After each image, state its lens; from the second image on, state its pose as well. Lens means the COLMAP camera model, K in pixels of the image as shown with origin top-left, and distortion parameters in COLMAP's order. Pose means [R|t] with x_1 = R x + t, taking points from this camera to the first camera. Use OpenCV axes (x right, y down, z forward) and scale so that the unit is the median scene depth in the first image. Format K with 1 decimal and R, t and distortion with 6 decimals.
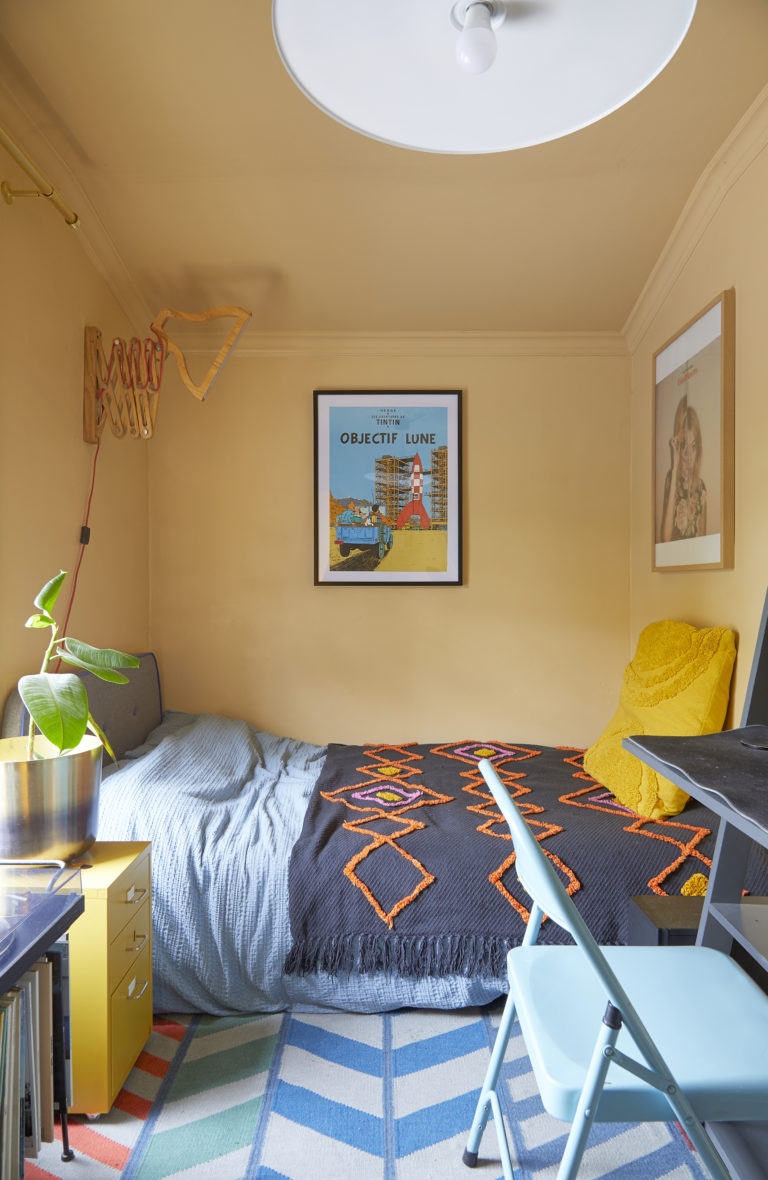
lens RADIAL K [[774.6, 0, 385.9], [0, 774.6, 597.8], [0, 0, 1]] dist [0.000366, 0.001282]
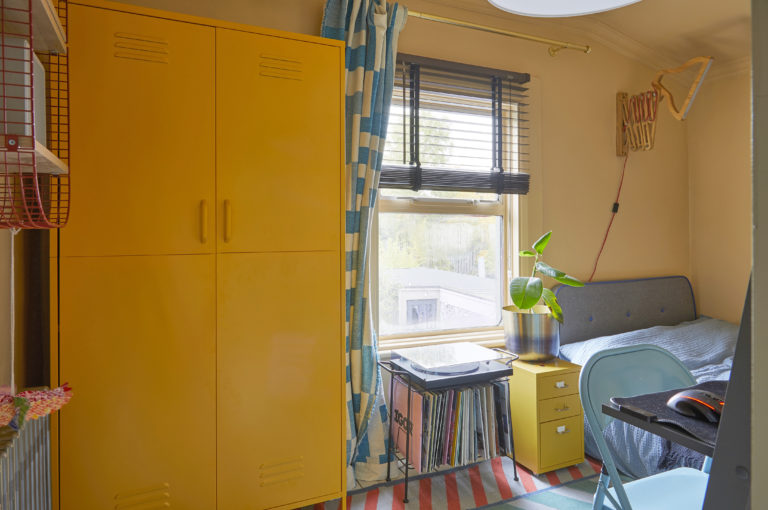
lens RADIAL K [[506.8, 0, 384.0], [0, 506.8, 255.0], [0, 0, 1]] dist [0.001809, 0.000287]
pose [[0.427588, 0.047545, -0.902723, 0.470781], [-0.008781, 0.998787, 0.048445, -0.022098], [0.903931, -0.012787, 0.427487, -0.012436]]
